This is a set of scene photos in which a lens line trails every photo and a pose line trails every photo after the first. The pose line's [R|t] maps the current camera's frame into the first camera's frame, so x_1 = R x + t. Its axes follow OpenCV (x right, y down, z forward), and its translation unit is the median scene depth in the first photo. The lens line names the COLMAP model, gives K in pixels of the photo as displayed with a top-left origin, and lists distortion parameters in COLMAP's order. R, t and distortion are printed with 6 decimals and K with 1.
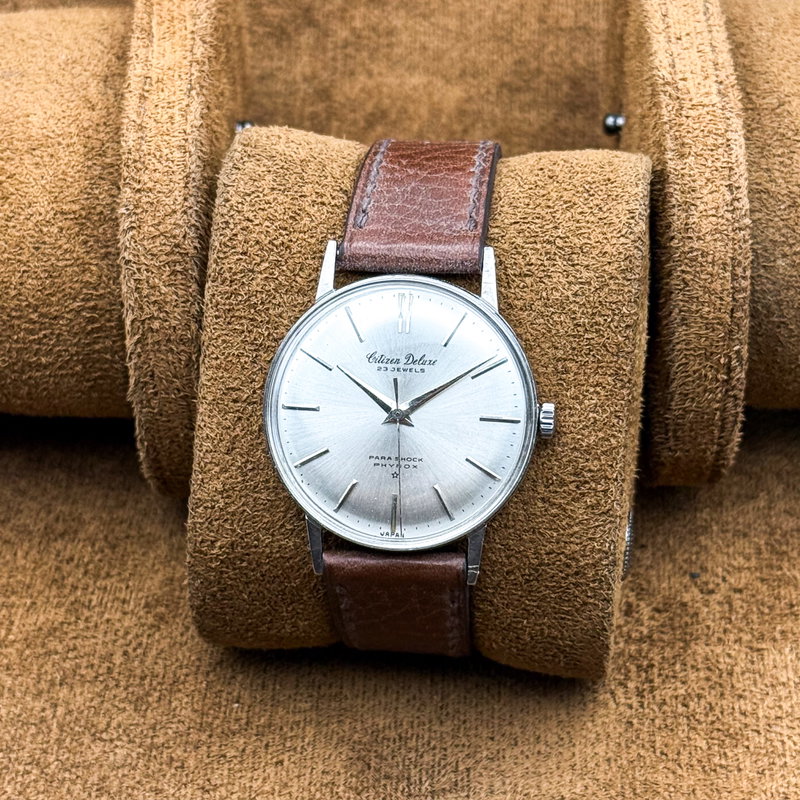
lens RADIAL K [[2381.8, 0, 400.0], [0, 2381.8, 400.0], [0, 0, 1]] dist [0.123360, 0.212188]
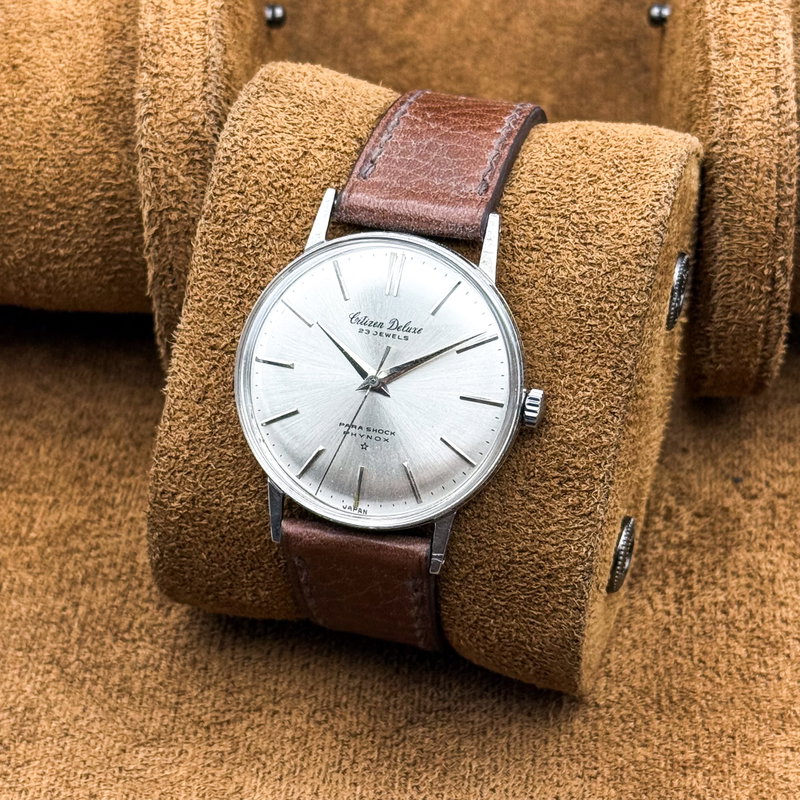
lens RADIAL K [[2381.8, 0, 400.0], [0, 2381.8, 400.0], [0, 0, 1]] dist [0.123360, 0.212188]
pose [[0.986417, 0.119312, -0.112901, 0.112581], [-0.118380, 0.992856, 0.014951, -0.002014], [0.113879, -0.001383, 0.993494, 0.076165]]
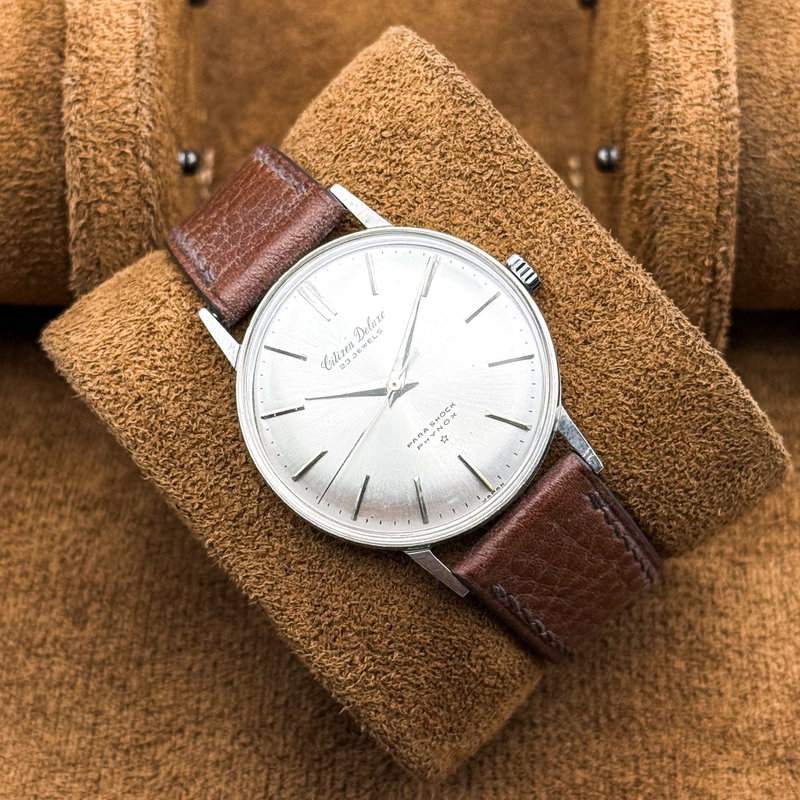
lens RADIAL K [[2381.8, 0, 400.0], [0, 2381.8, 400.0], [0, 0, 1]] dist [0.123360, 0.212188]
pose [[0.703916, -0.698812, 0.127141, -0.109432], [0.709717, 0.684850, -0.165171, 0.148742], [0.028351, 0.206501, 0.978036, 0.163535]]
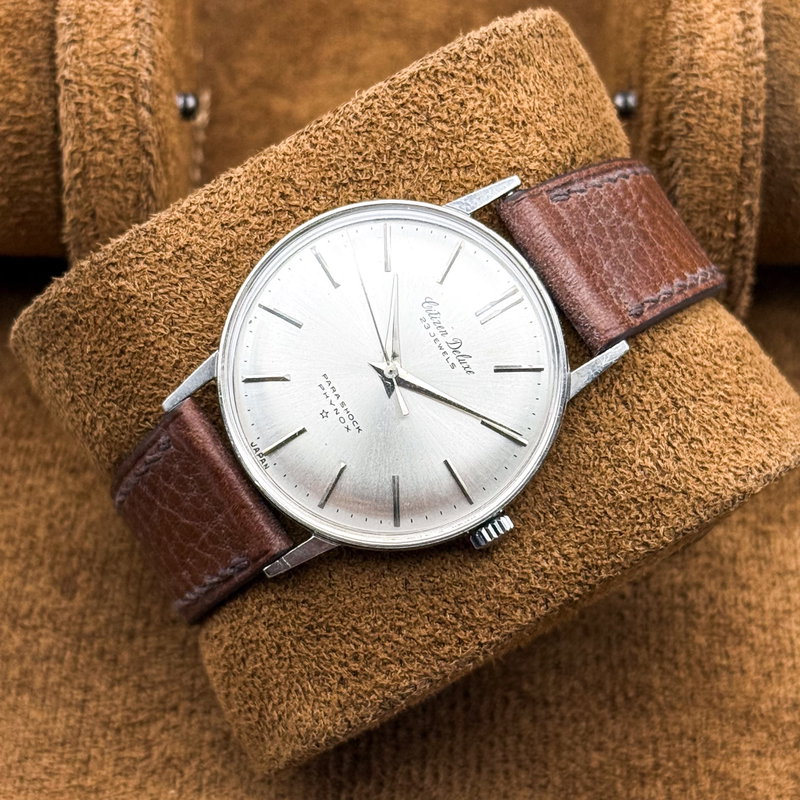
lens RADIAL K [[2381.8, 0, 400.0], [0, 2381.8, 400.0], [0, 0, 1]] dist [0.123360, 0.212188]
pose [[0.577598, 0.816133, 0.017527, -0.005129], [-0.815542, 0.577851, -0.031275, 0.032897], [-0.035652, 0.003770, 0.999357, 0.207782]]
